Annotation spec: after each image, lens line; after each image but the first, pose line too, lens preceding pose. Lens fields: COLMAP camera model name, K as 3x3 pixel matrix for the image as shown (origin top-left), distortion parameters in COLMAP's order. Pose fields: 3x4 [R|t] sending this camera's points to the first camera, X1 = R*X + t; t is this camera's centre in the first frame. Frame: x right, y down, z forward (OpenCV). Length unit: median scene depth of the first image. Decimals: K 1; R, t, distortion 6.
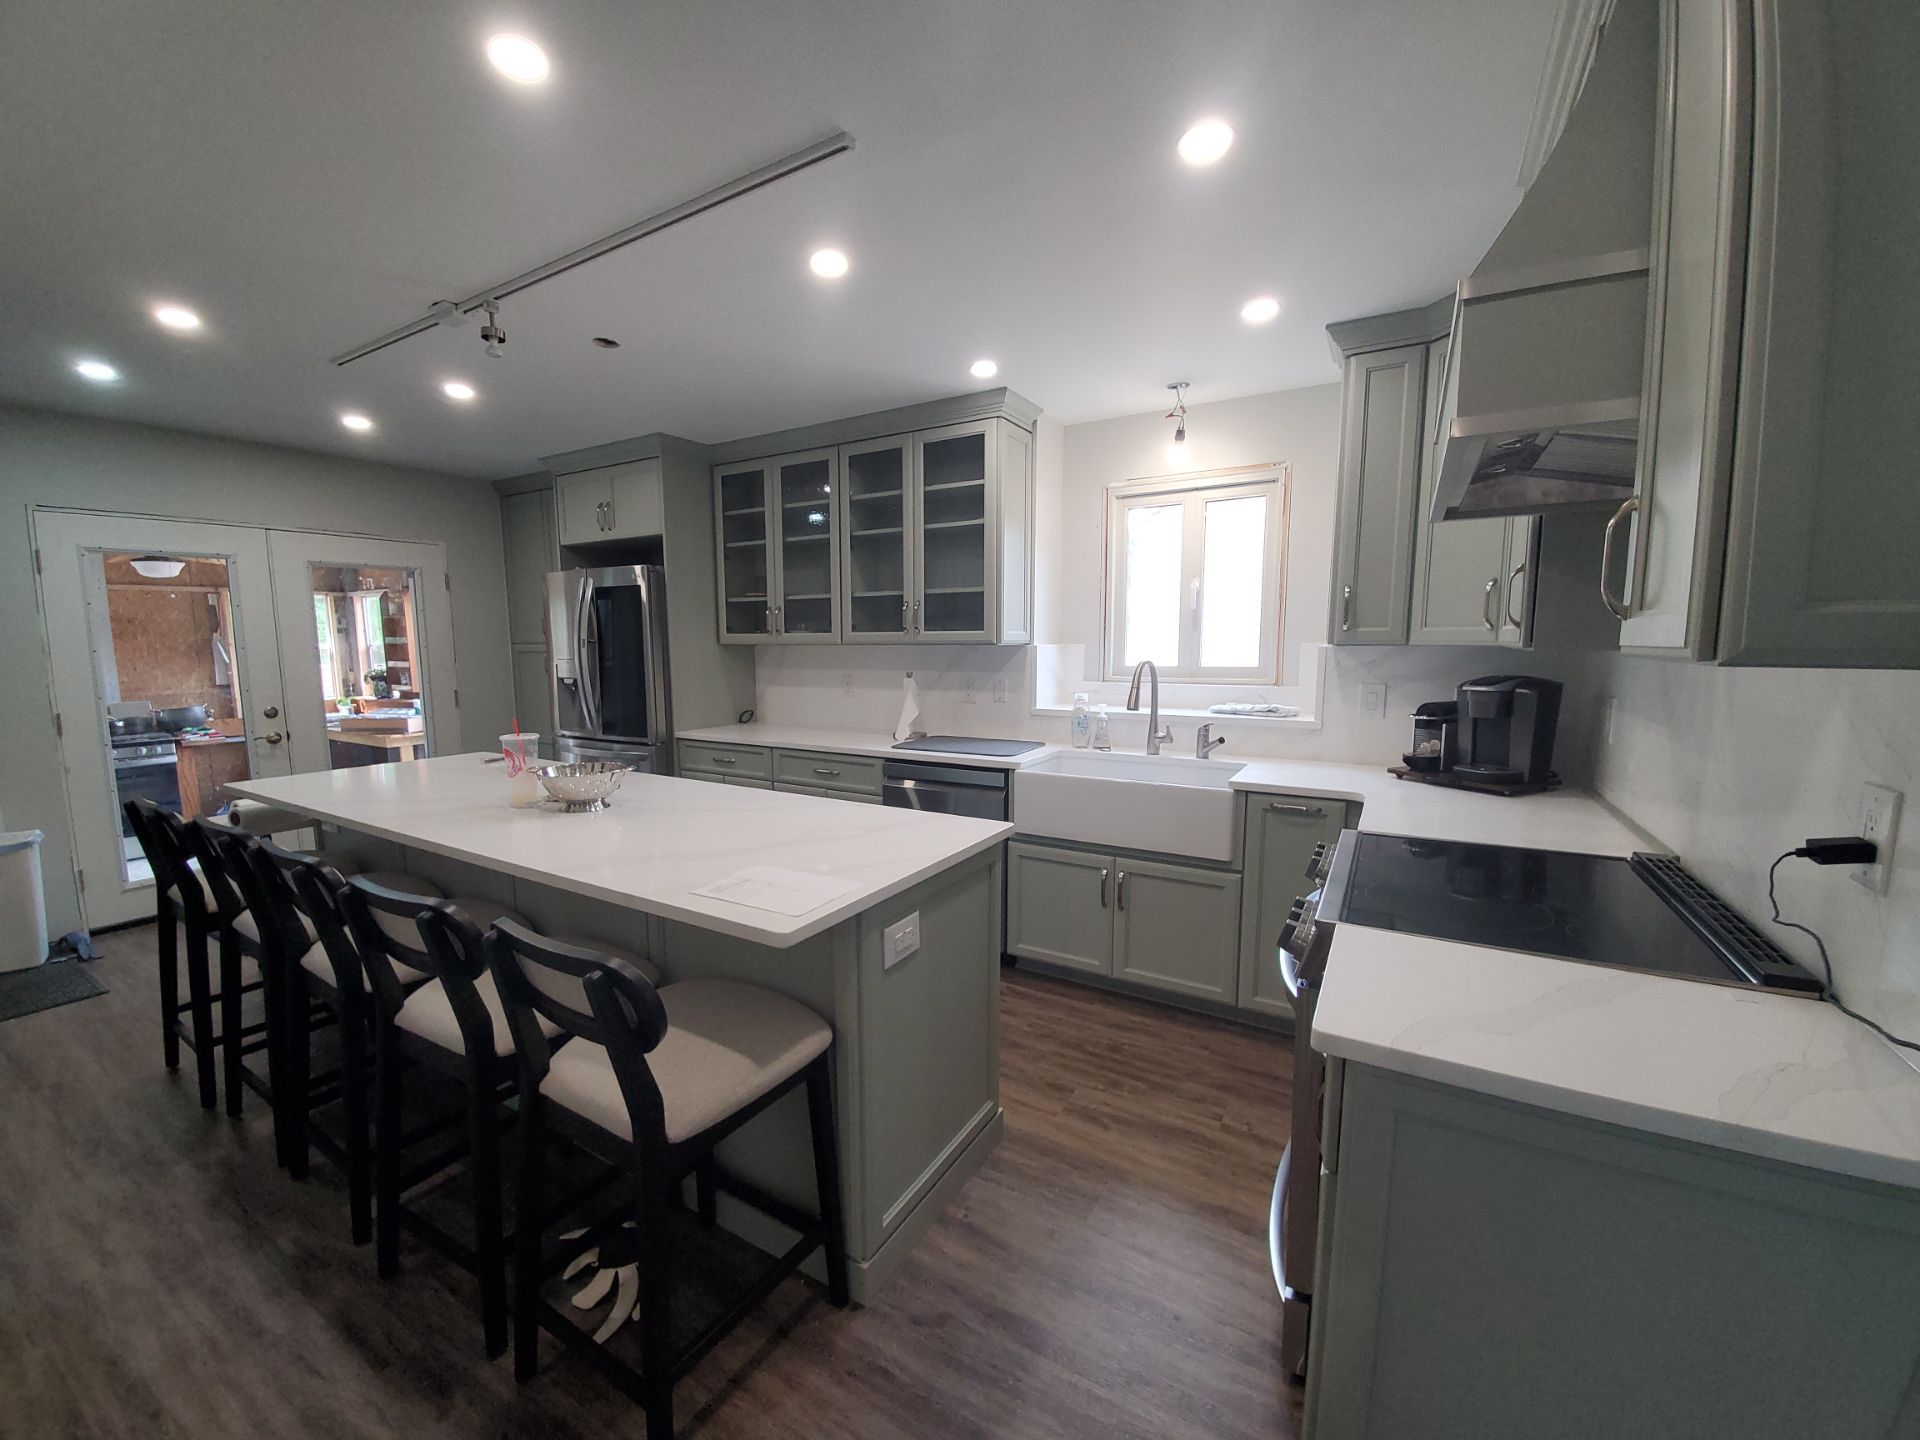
lens RADIAL K [[757.8, 0, 939.3], [0, 757.8, 731.3], [0, 0, 1]] dist [0.001481, -0.010681]
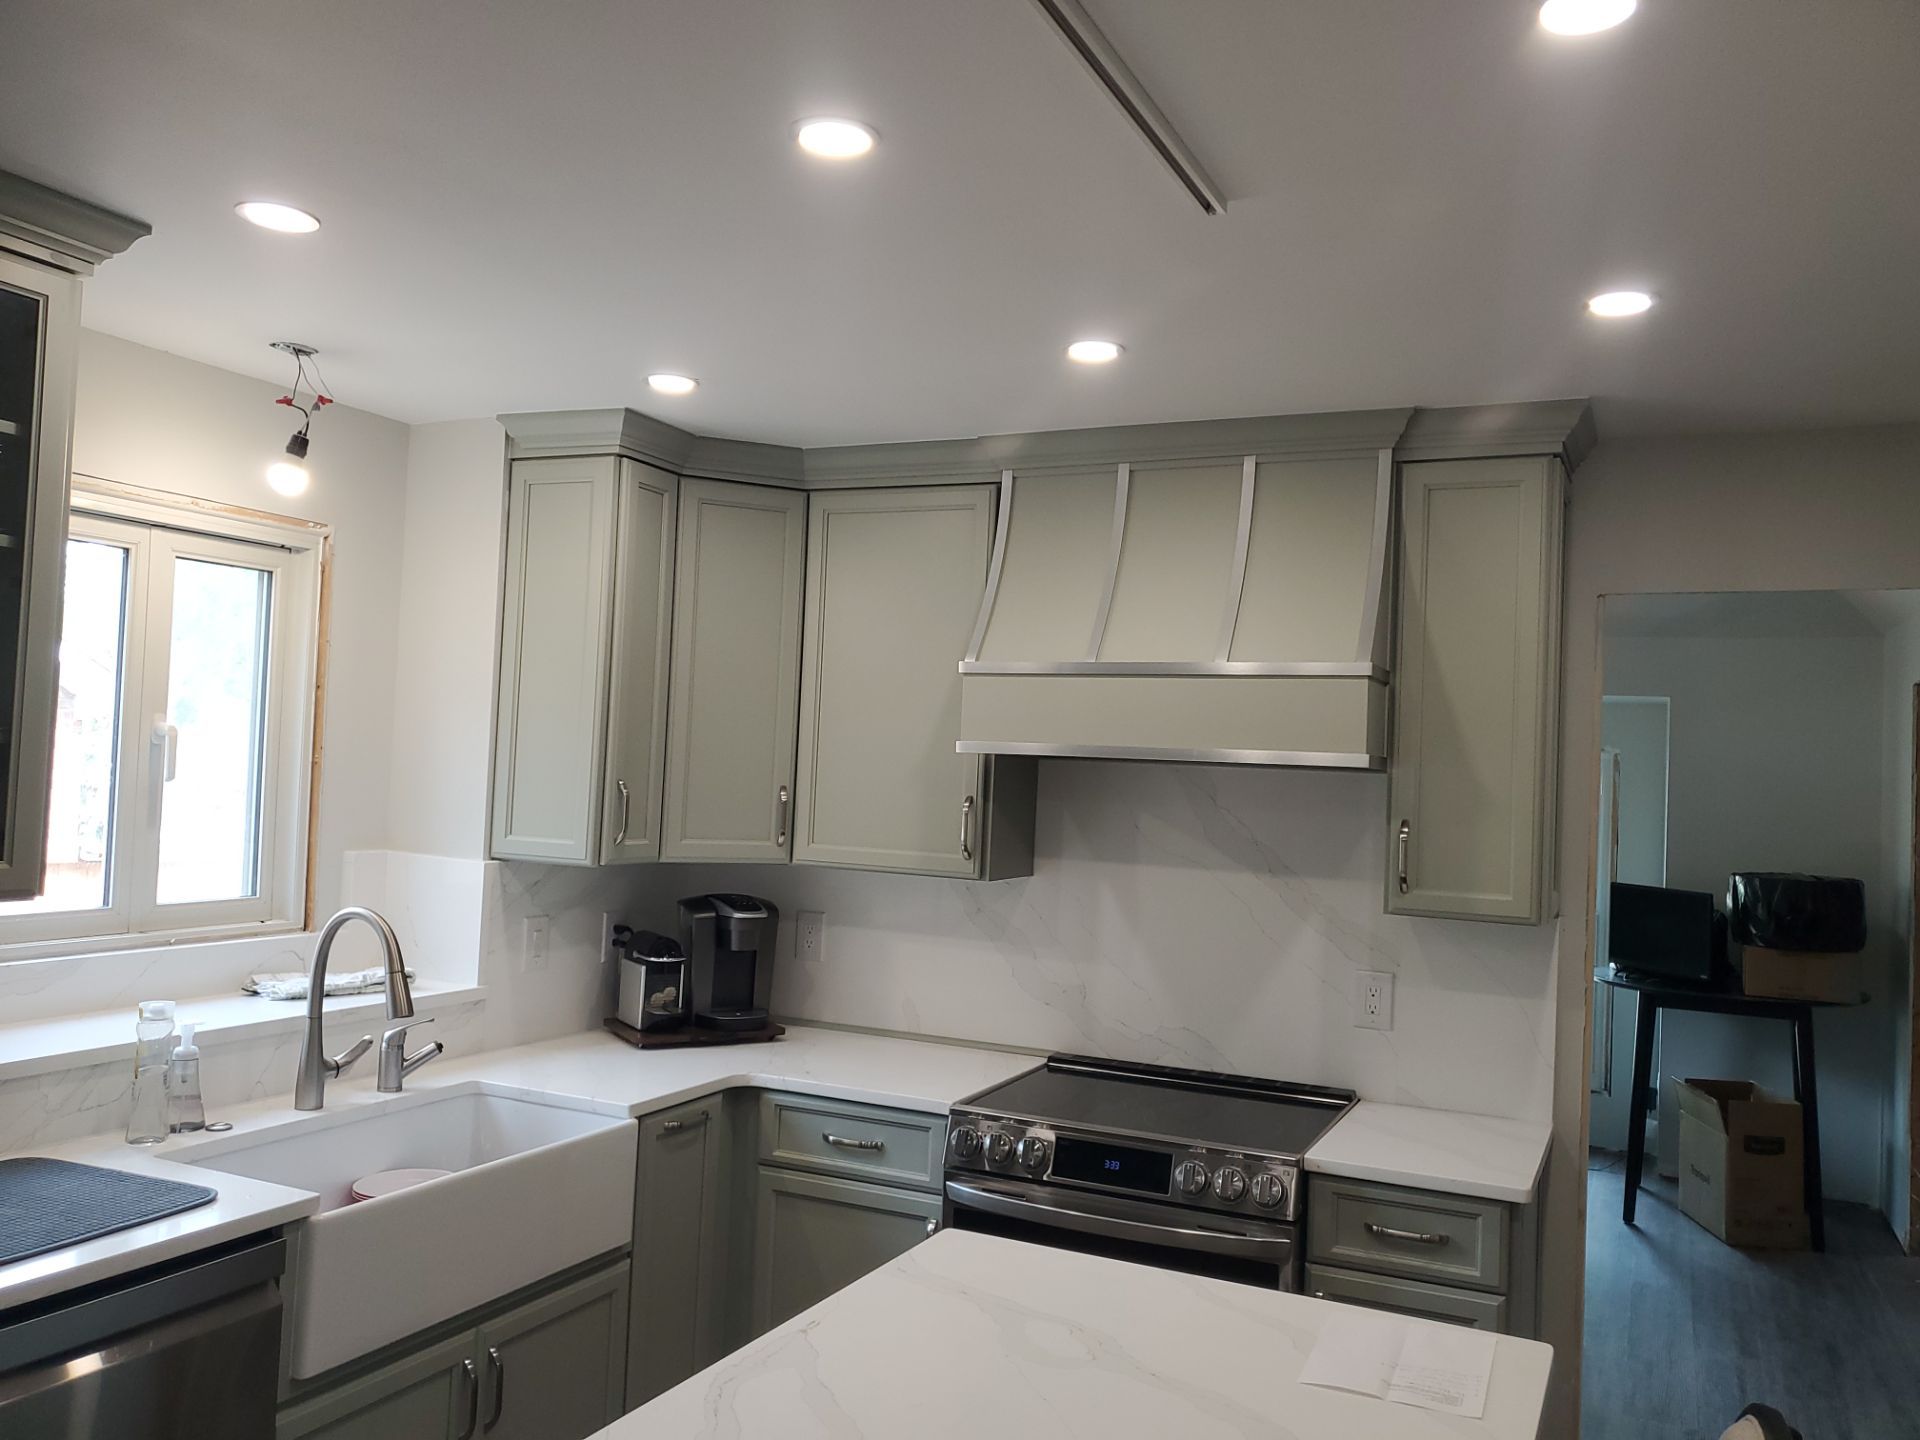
lens RADIAL K [[1465.8, 0, 960.1], [0, 1465.8, 712.6], [0, 0, 1]] dist [0.009734, 0.010644]
pose [[-0.095871, 0.041978, 0.994508, -0.695113], [0.075677, 0.996526, -0.034768, -0.157209], [-0.992513, 0.071928, -0.098715, 0.702928]]
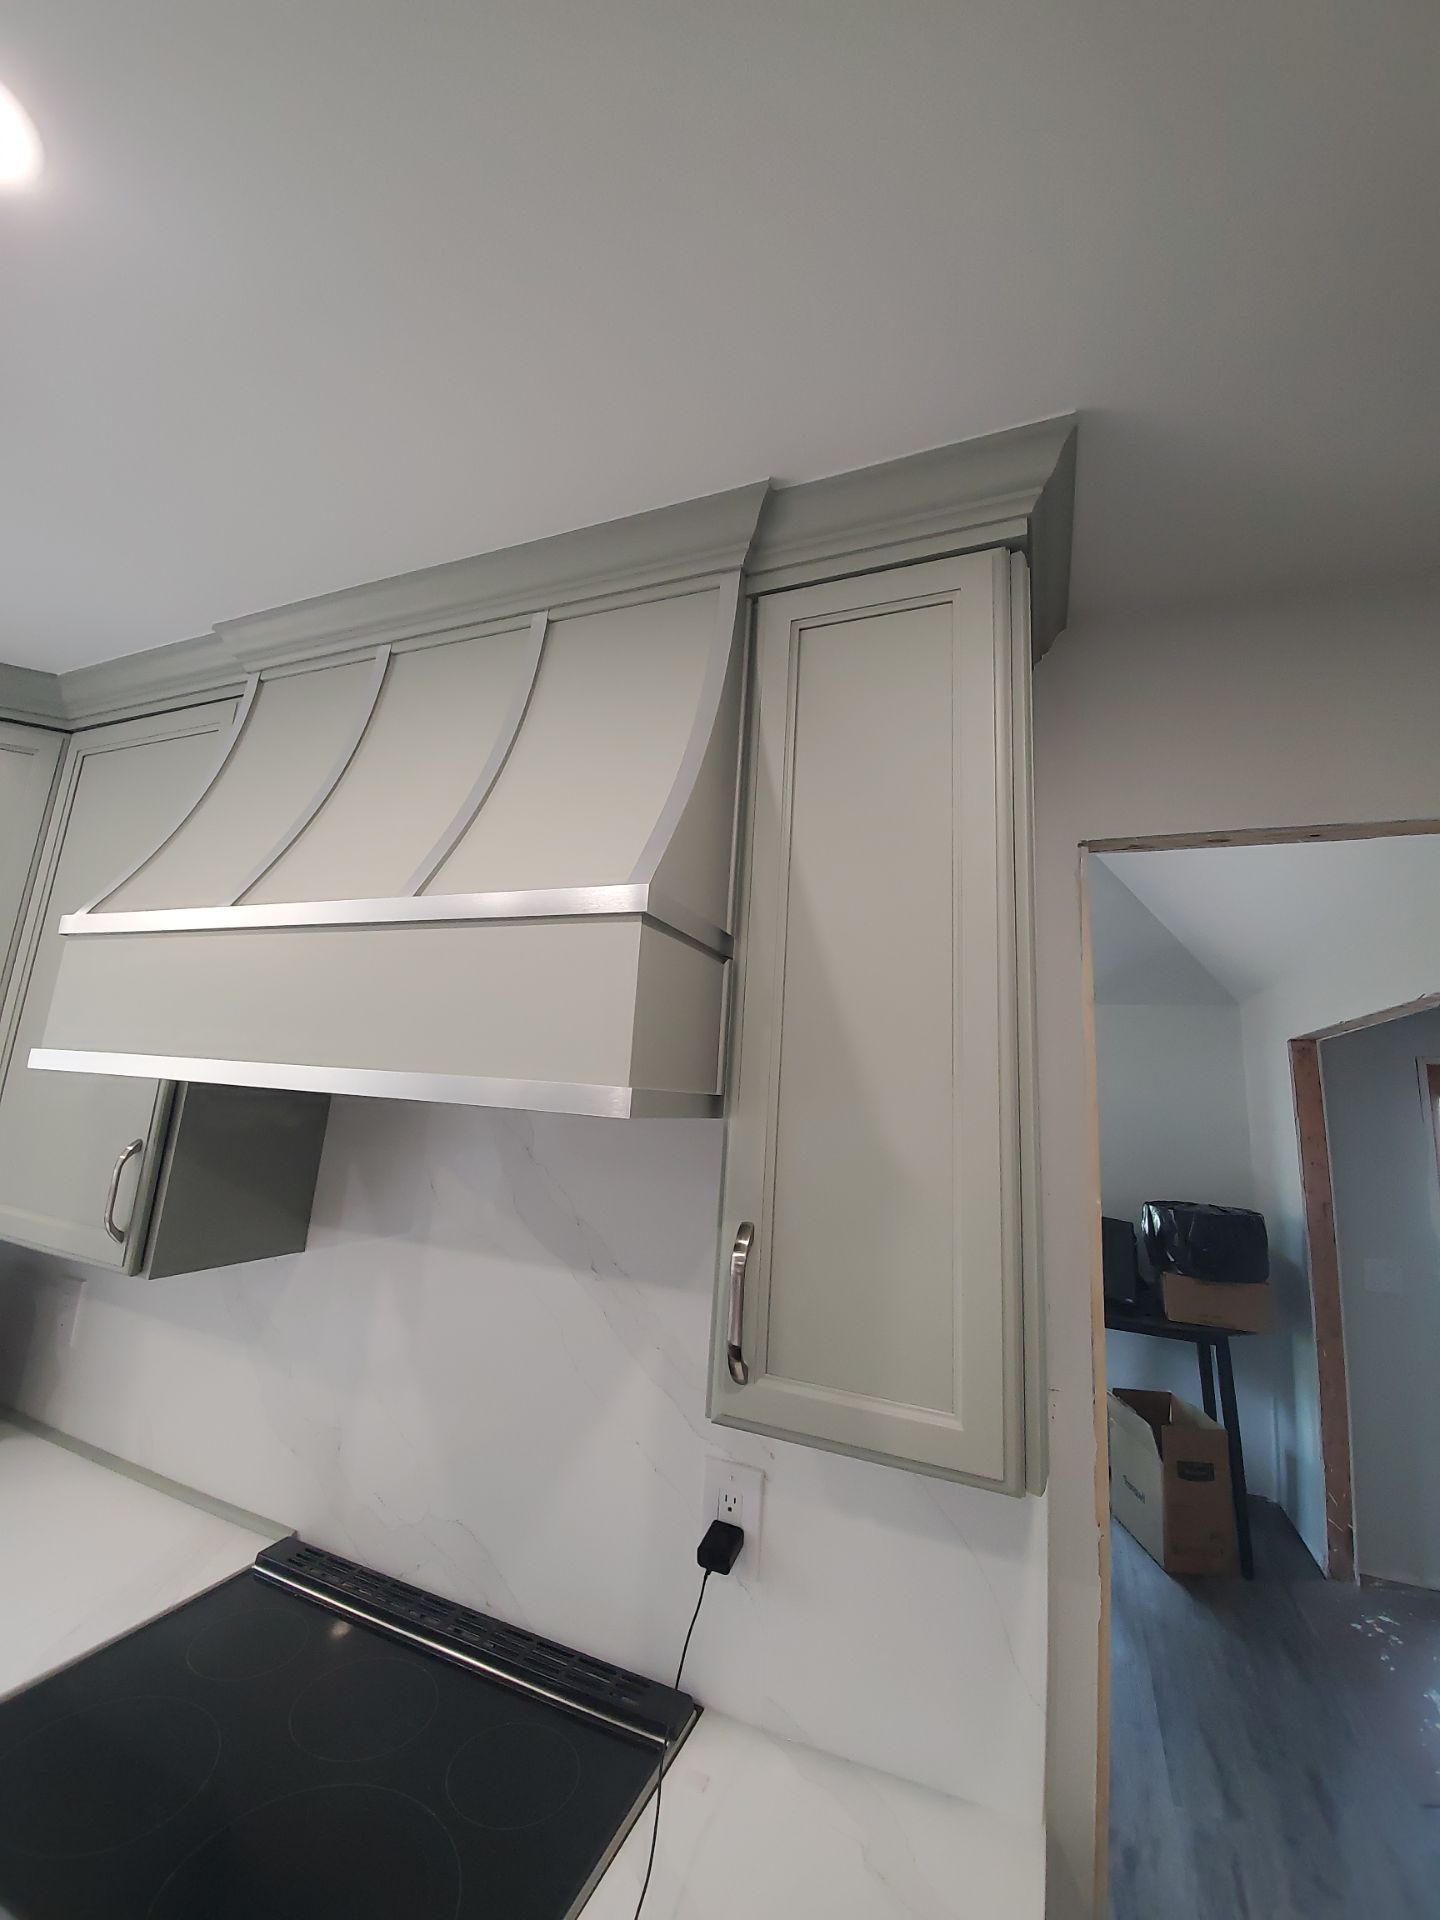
lens RADIAL K [[757.8, 0, 706.8], [0, 757.8, 940.3], [0, 0, 1]] dist [0.001481, -0.010681]
pose [[-0.143088, 0.198498, 0.969600, 0.014346], [0.053589, 0.979798, -0.192678, -0.141184], [-0.988258, 0.024390, -0.150835, 0.353939]]
